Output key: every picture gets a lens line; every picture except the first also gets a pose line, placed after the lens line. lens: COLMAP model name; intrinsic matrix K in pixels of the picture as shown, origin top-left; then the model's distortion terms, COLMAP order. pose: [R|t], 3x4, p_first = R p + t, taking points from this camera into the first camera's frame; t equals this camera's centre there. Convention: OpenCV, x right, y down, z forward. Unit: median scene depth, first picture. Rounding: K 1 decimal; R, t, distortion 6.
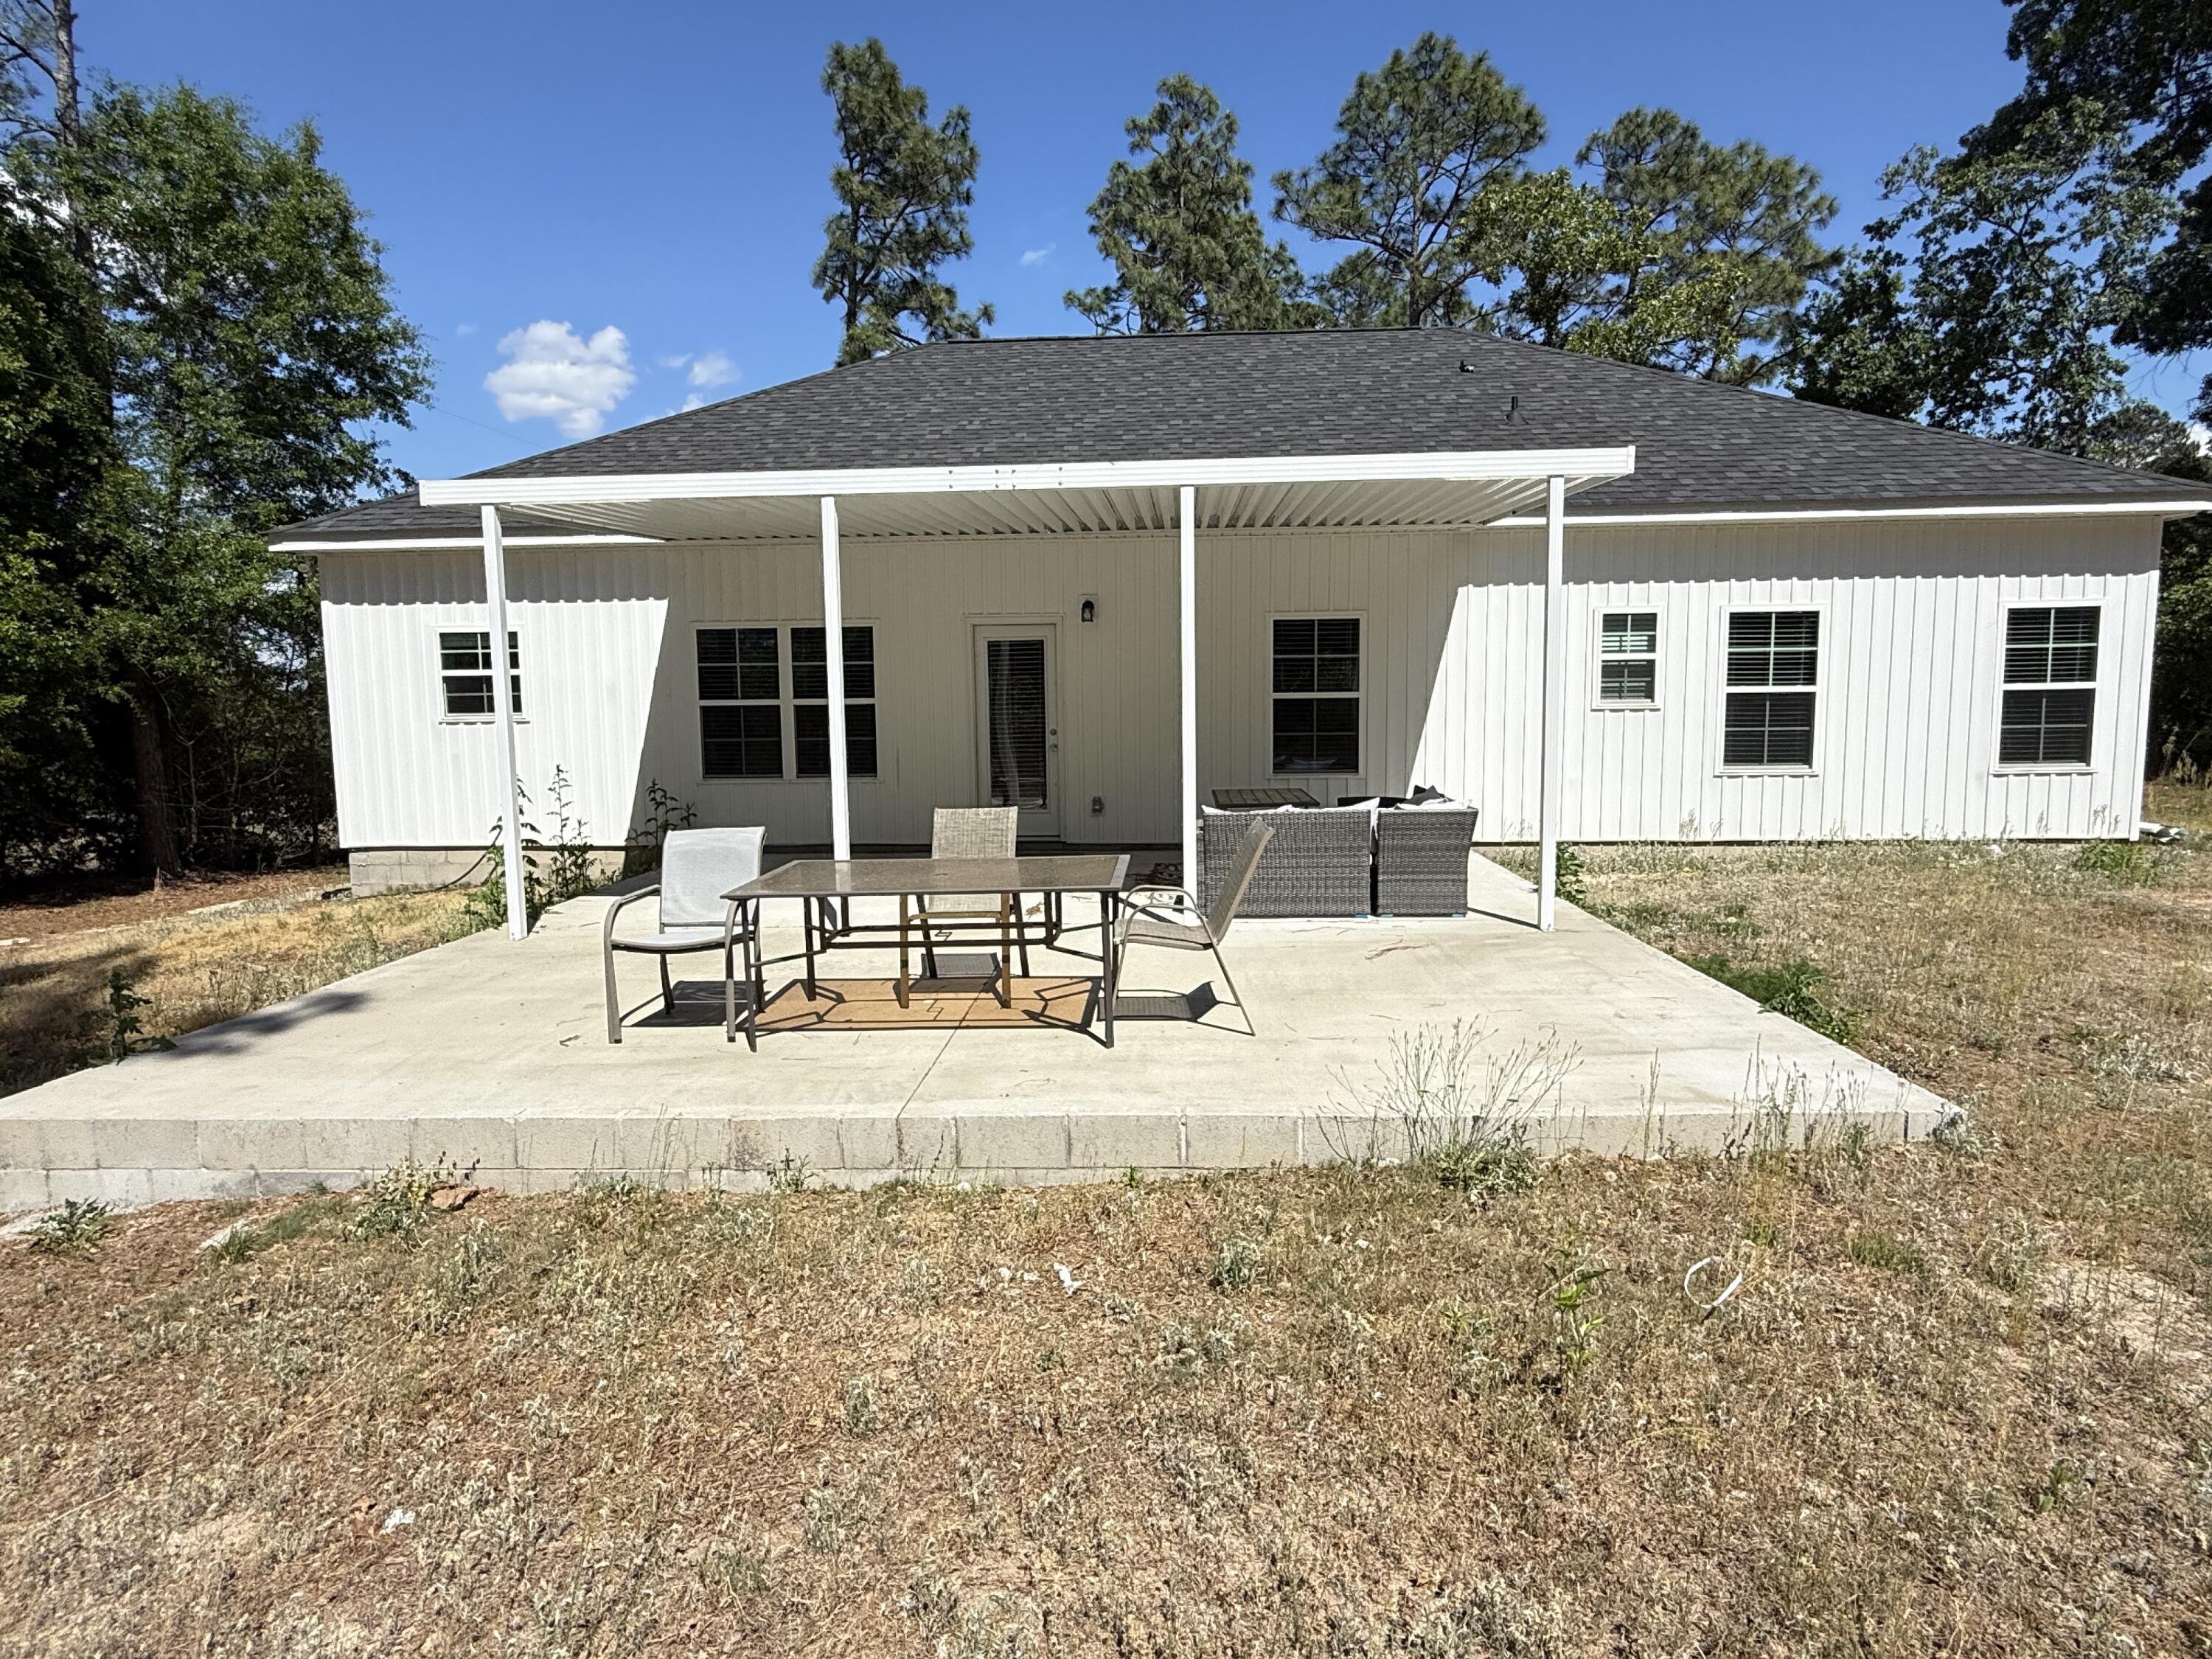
lens RADIAL K [[1227.3, 0, 1100.5], [0, 1227.3, 829.1], [0, 0, 1]] dist [-0.000547, -0.001269]
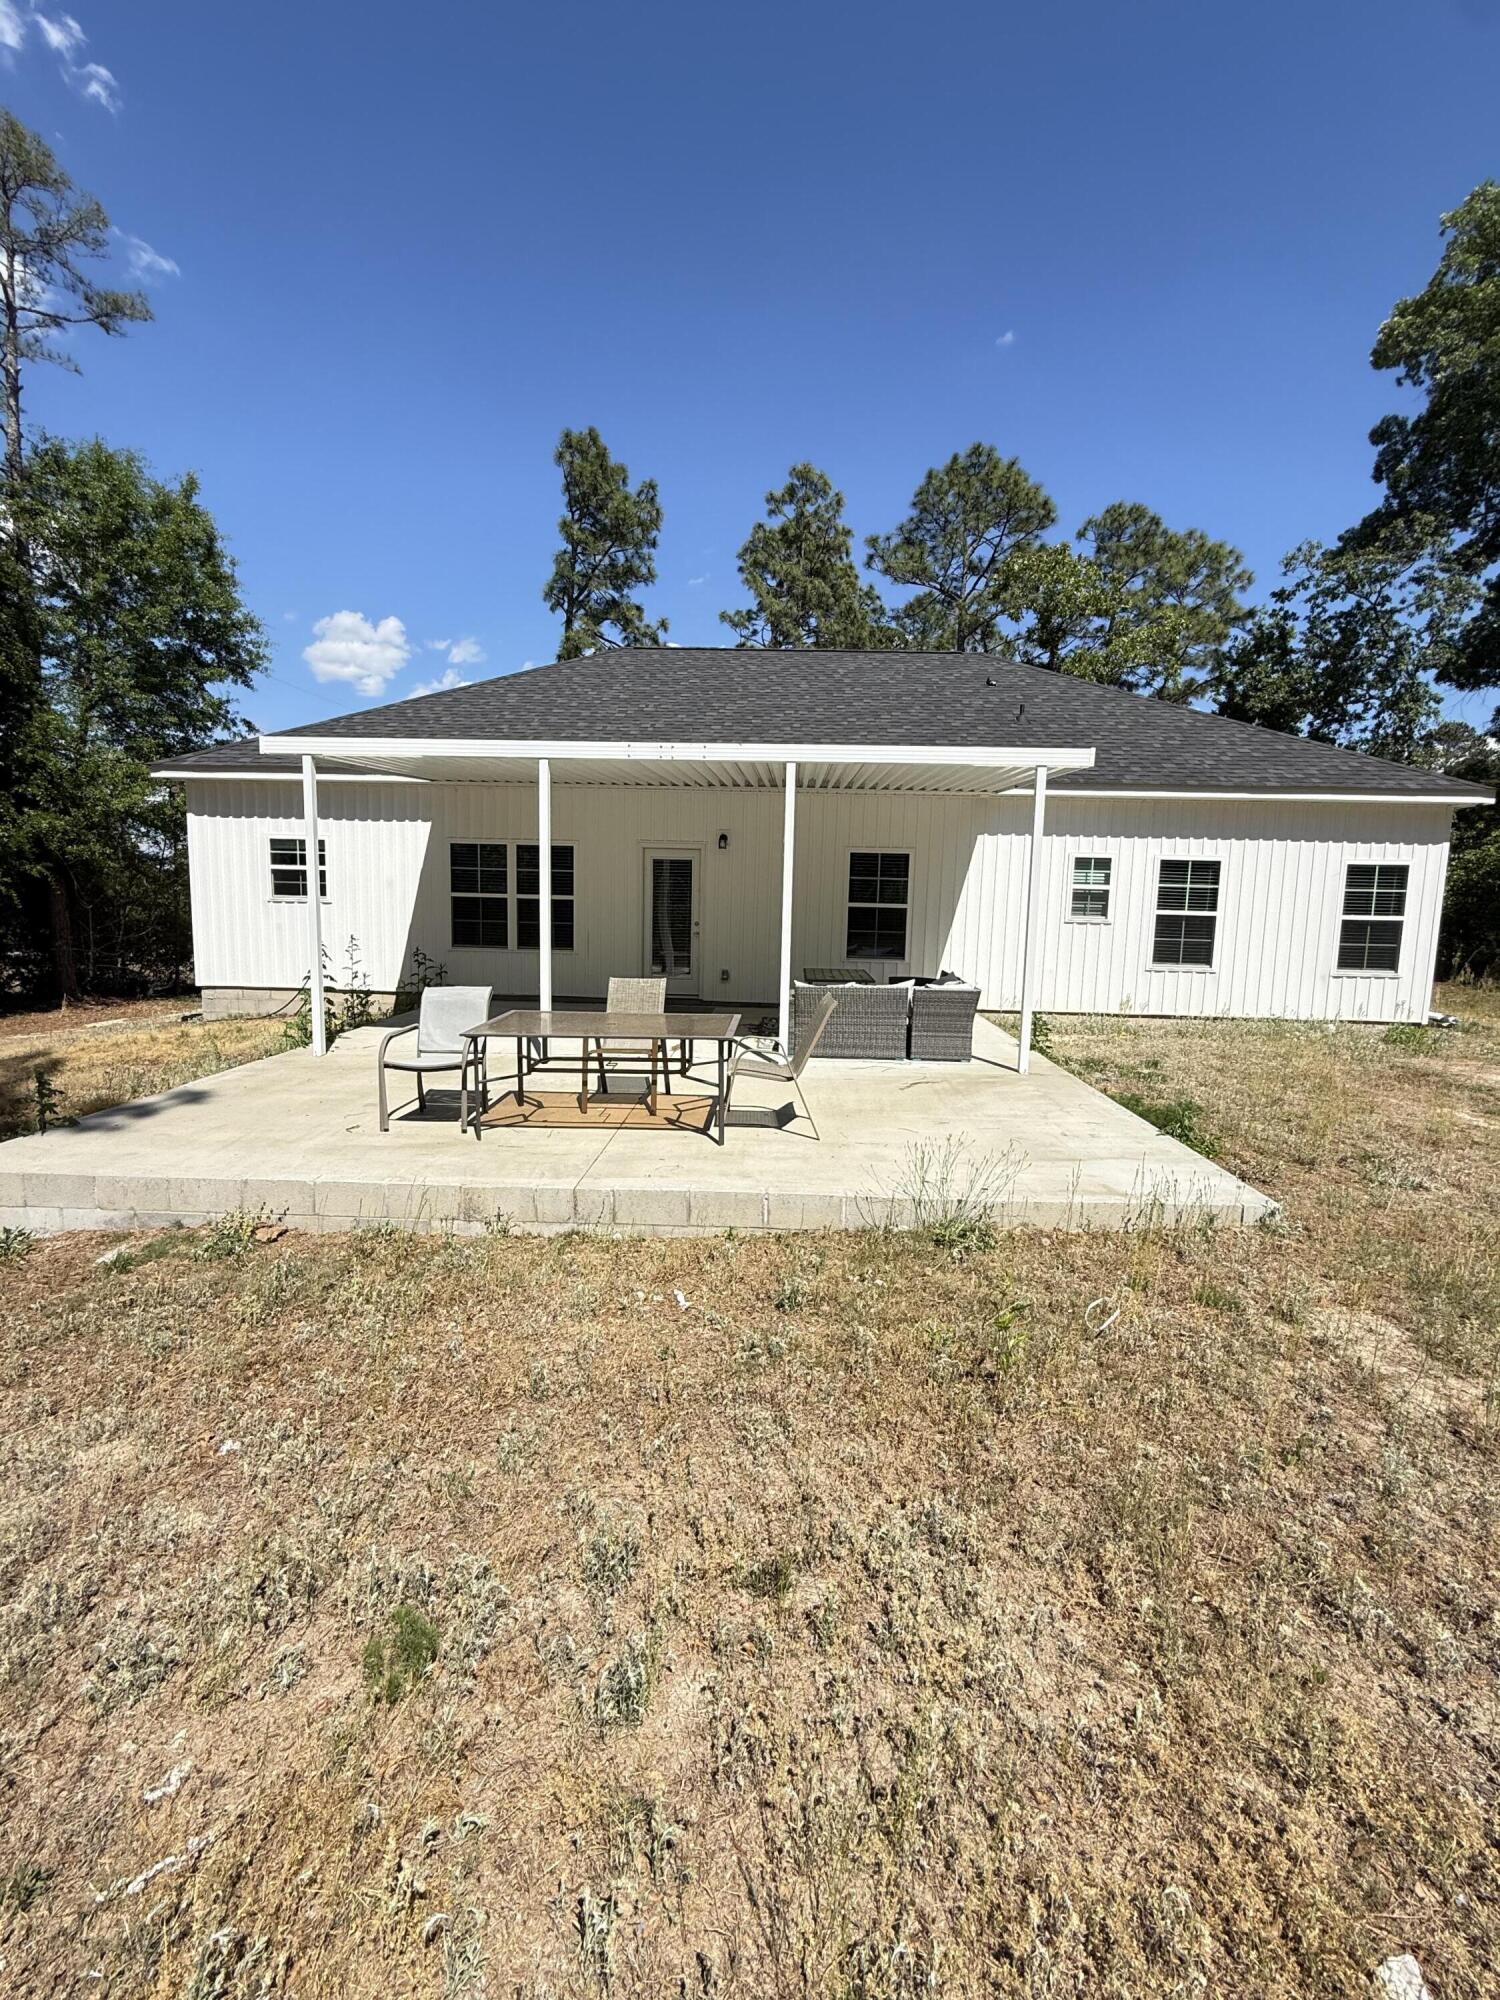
lens RADIAL K [[853.7, 0, 750.0], [0, 853.7, 1000.0], [0, 0, 1]] dist [-0.001464, -0.000591]
pose [[0.999090, 0.035825, 0.023162, 0.004906], [-0.036141, 0.999257, 0.013370, -0.004819], [-0.022665, -0.014195, 0.999642, -0.011203]]
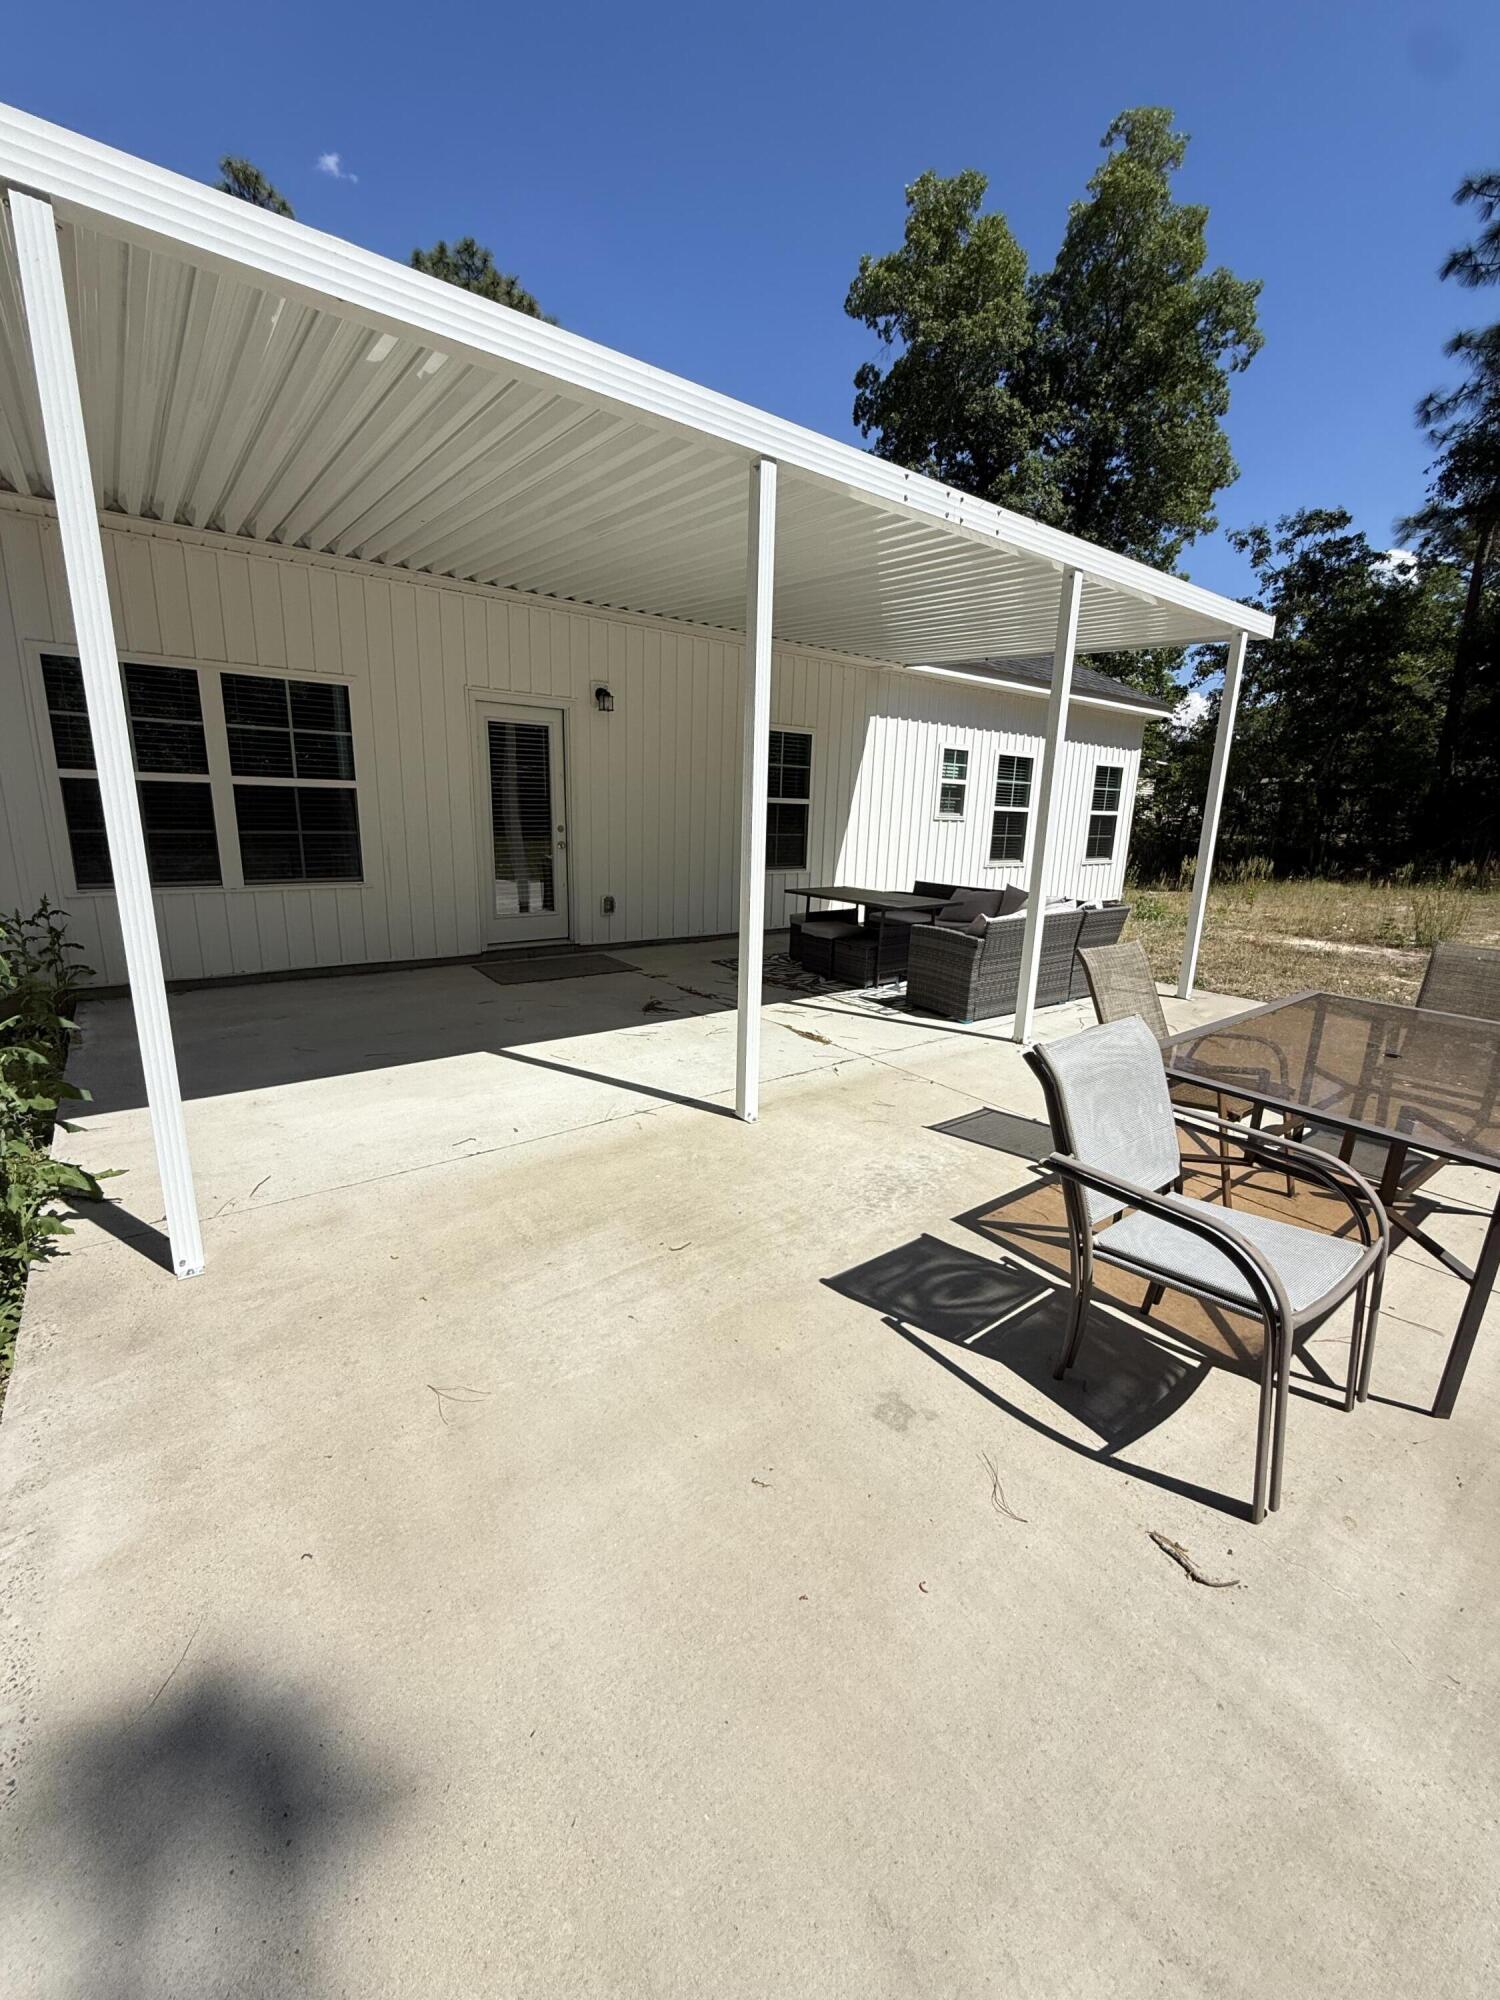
lens RADIAL K [[807.4, 0, 780.2], [0, 807.4, 994.6], [0, 0, 1]] dist [-0.008468, -0.000026]
pose [[0.746764, -0.115504, 0.654982, -0.359790], [0.026901, 0.989244, 0.143779, -0.040189], [-0.664544, -0.089750, 0.741839, 0.451629]]
